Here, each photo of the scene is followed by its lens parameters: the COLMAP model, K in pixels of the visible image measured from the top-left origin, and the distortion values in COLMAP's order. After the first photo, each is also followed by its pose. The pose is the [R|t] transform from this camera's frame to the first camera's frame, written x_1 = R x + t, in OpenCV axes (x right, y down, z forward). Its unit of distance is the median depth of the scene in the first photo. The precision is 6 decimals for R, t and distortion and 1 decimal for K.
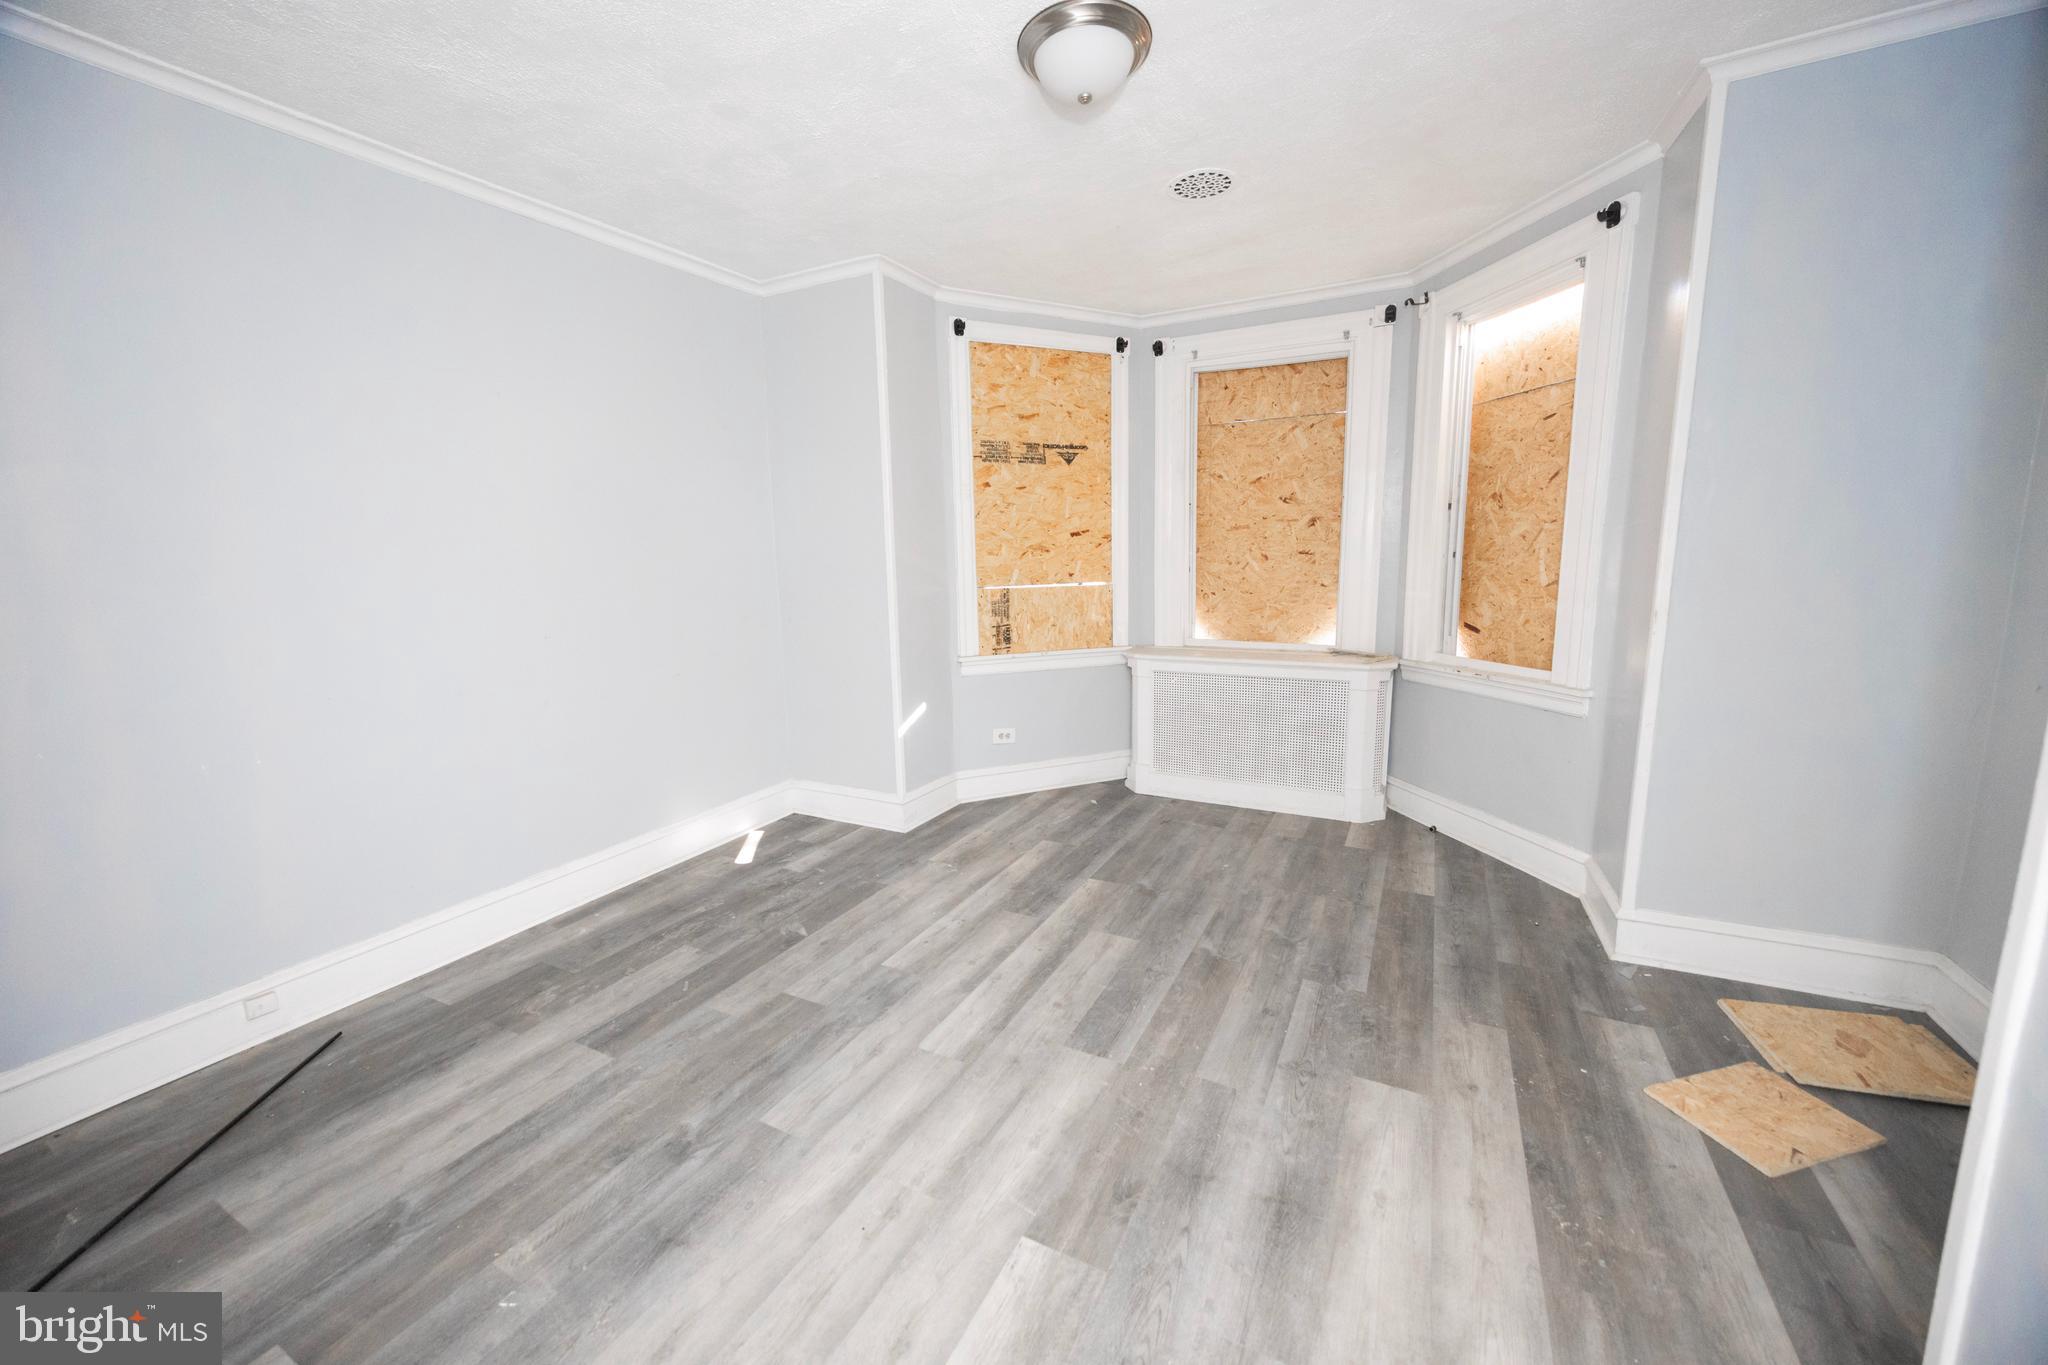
lens RADIAL K [[777.1, 0, 1020.3], [0, 777.1, 680.6], [0, 0, 1]] dist [-0.004130, 0.000429]
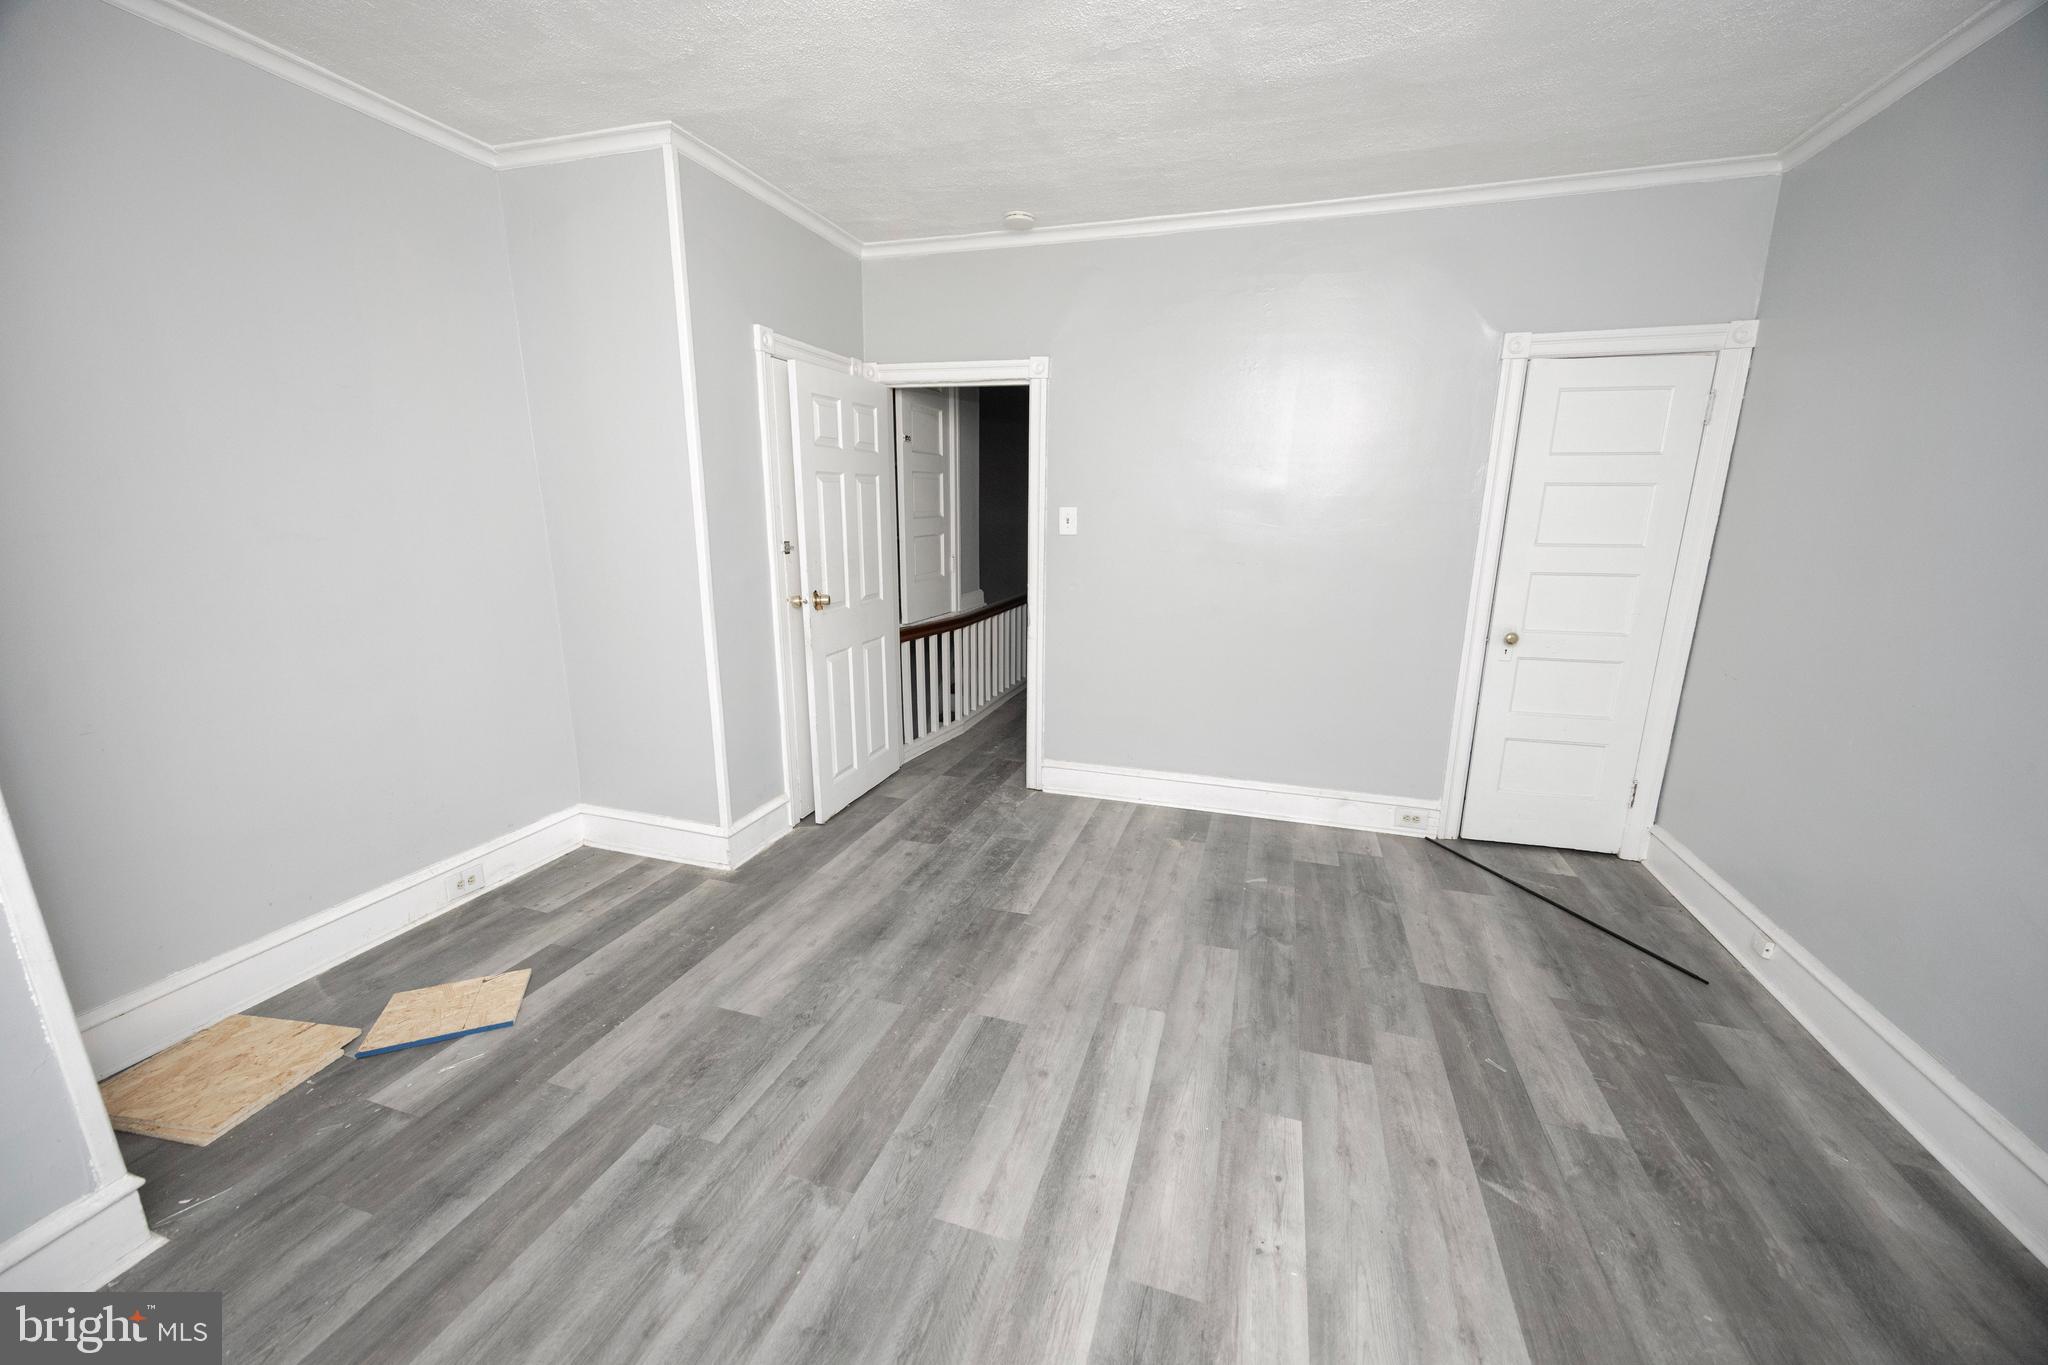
lens RADIAL K [[777.1, 0, 1023.8], [0, 777.1, 687.2], [0, 0, 1]] dist [-0.004130, 0.000429]
pose [[-0.985055, 0.055625, -0.163011, 0.195123], [-0.012377, 0.921109, 0.389108, -0.325187], [0.171795, 0.385311, -0.906654, 1.698884]]
